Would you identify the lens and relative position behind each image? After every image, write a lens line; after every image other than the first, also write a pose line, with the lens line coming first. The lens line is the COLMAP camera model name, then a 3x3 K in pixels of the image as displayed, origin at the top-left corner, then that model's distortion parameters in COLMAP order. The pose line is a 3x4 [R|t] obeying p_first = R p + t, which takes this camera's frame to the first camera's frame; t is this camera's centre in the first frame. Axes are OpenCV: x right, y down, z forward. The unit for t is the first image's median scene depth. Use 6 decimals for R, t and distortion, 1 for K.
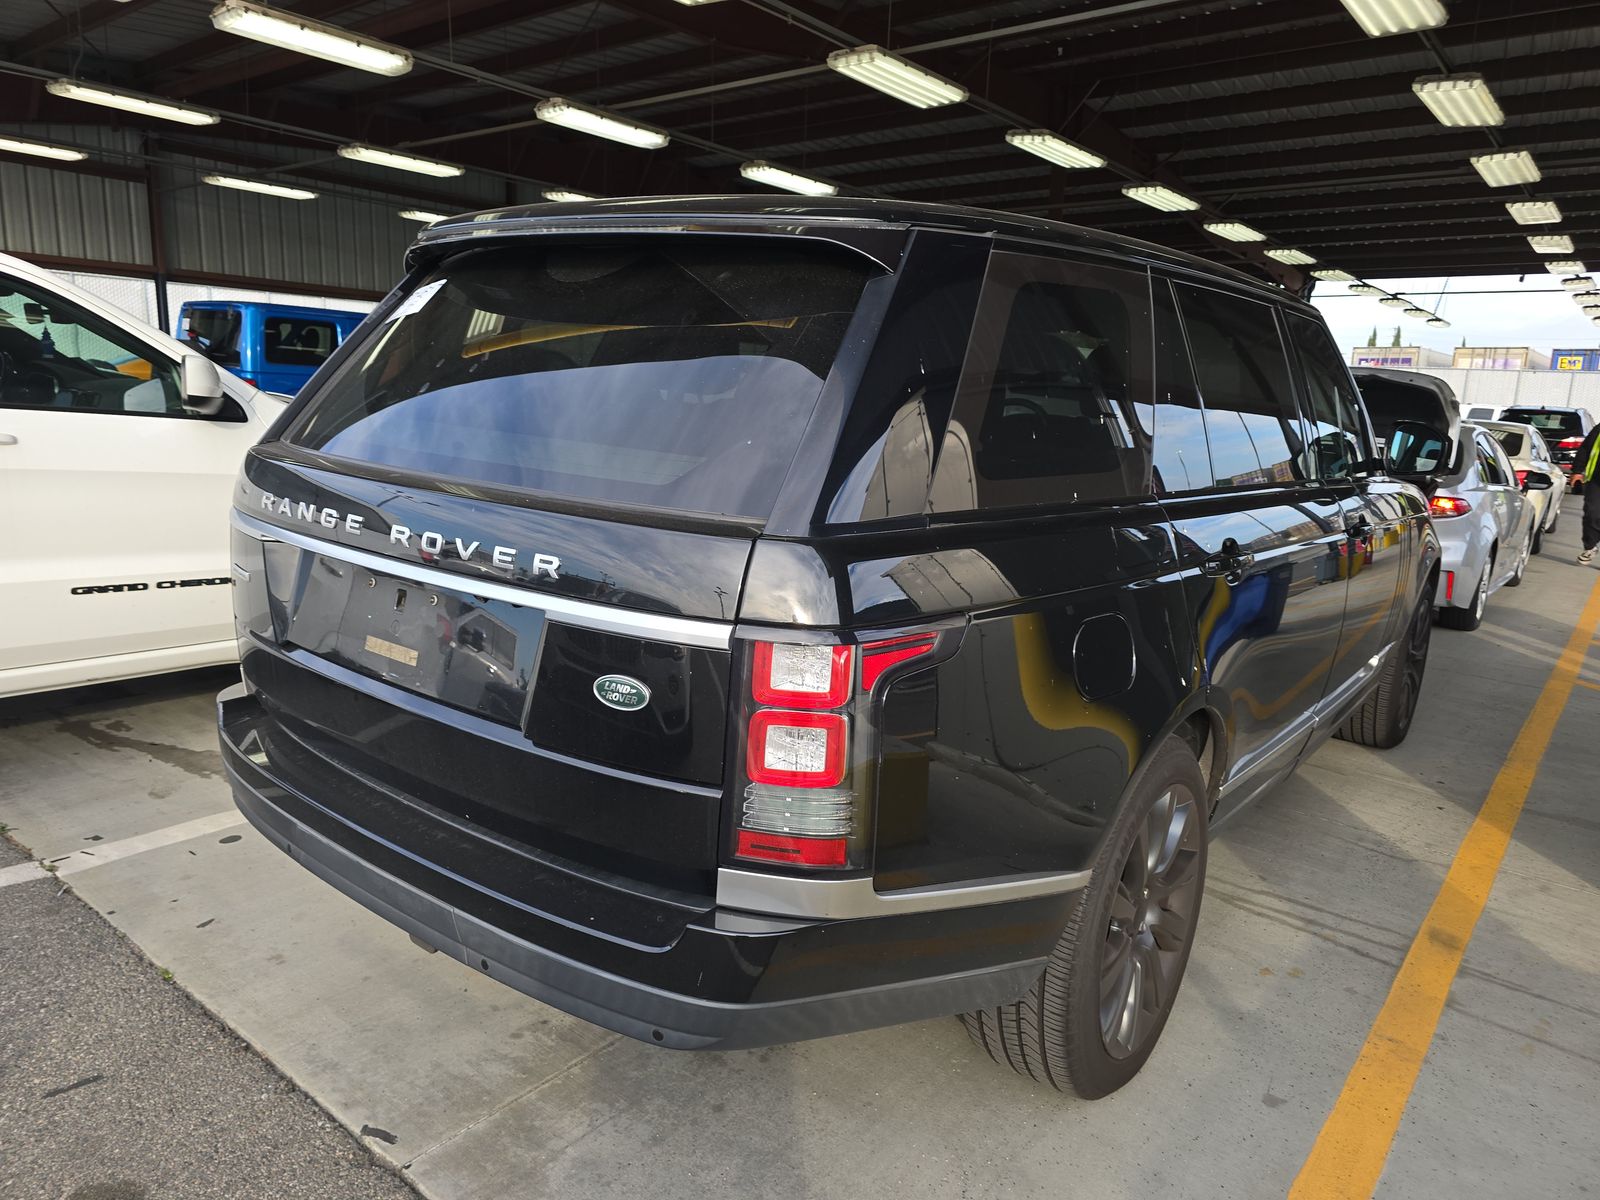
lens RADIAL K [[1093.7, 0, 800.0], [0, 1093.7, 600.0], [0, 0, 1]] dist [0.041259, -0.040698]
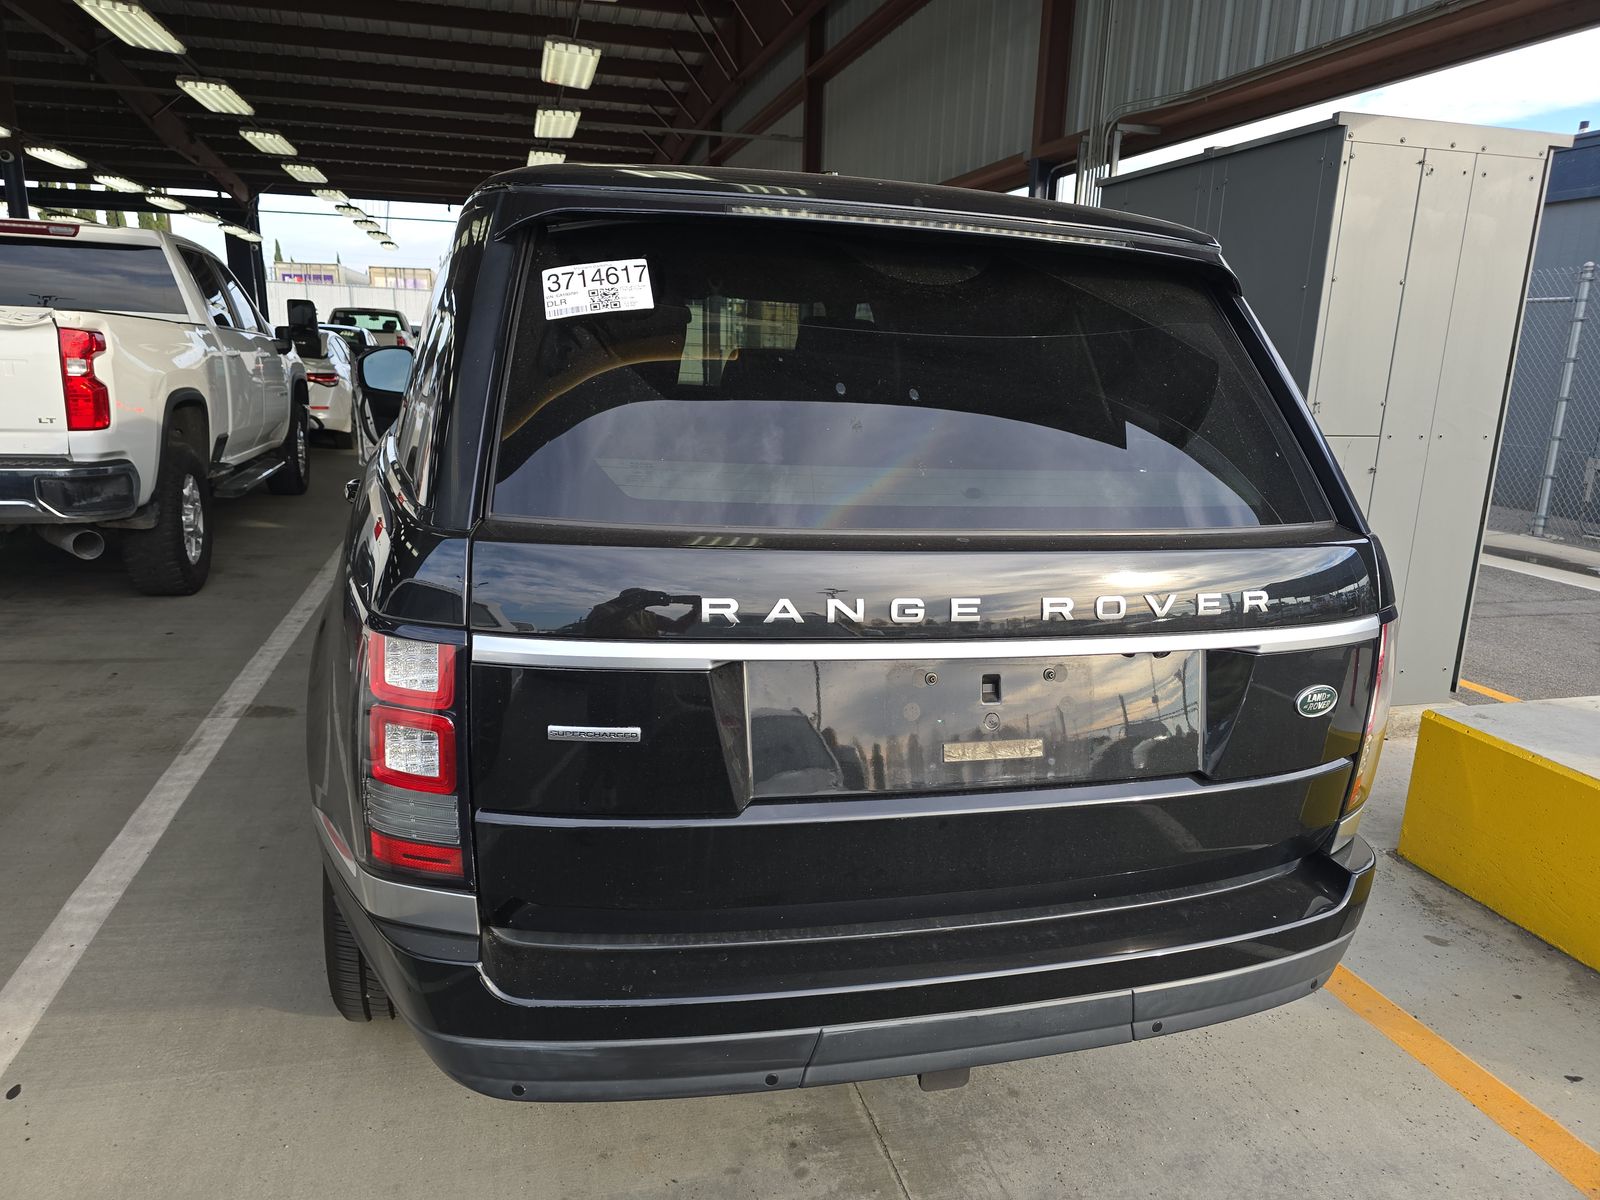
lens RADIAL K [[1093.7, 0, 800.0], [0, 1093.7, 600.0], [0, 0, 1]] dist [0.041259, -0.040698]
pose [[0.587789, -0.206053, 0.782334, -0.948792], [0.145038, 0.978193, 0.148668, -0.182192], [-0.795907, 0.026083, 0.604856, 0.547827]]
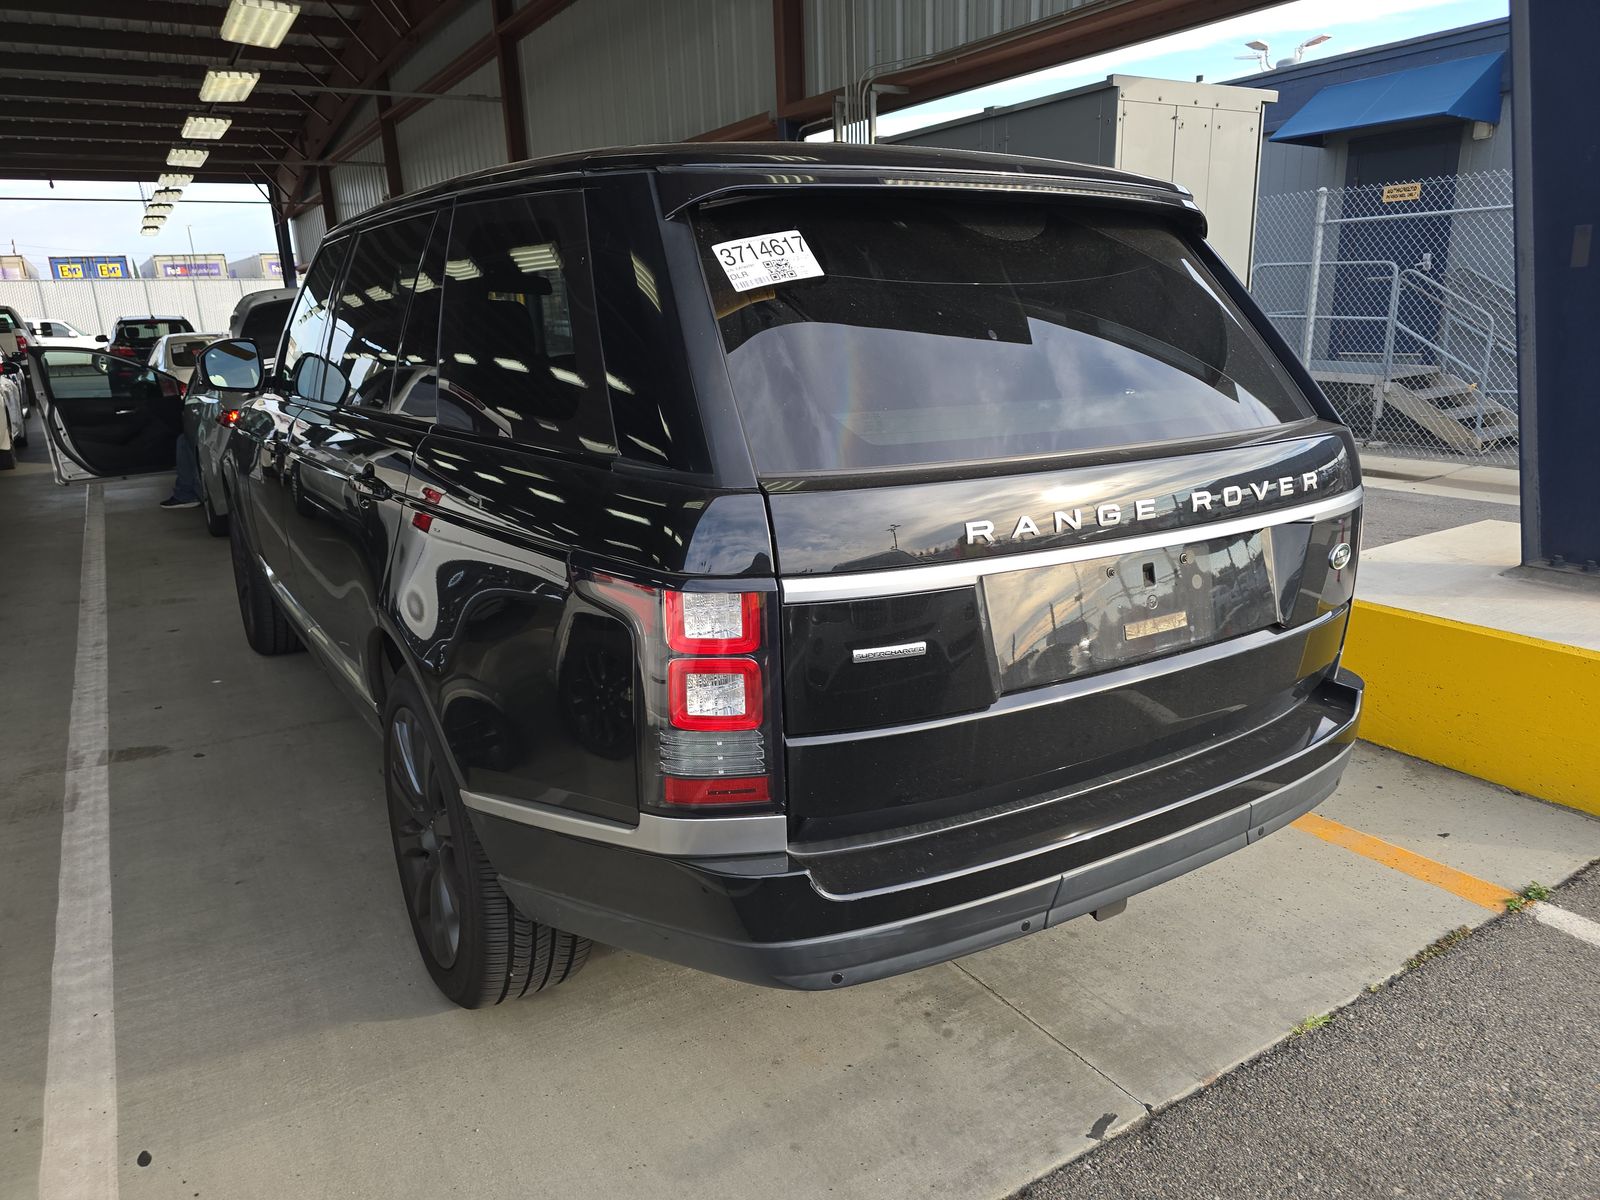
lens RADIAL K [[1092.2, 0, 804.4], [0, 1092.2, 604.9], [0, 0, 1]] dist [0.045004, -0.046306]
pose [[0.324343, -0.298740, 0.897528, -1.202654], [0.221820, 0.946385, 0.234843, -0.243158], [-0.919564, 0.122920, 0.373220, 0.815198]]
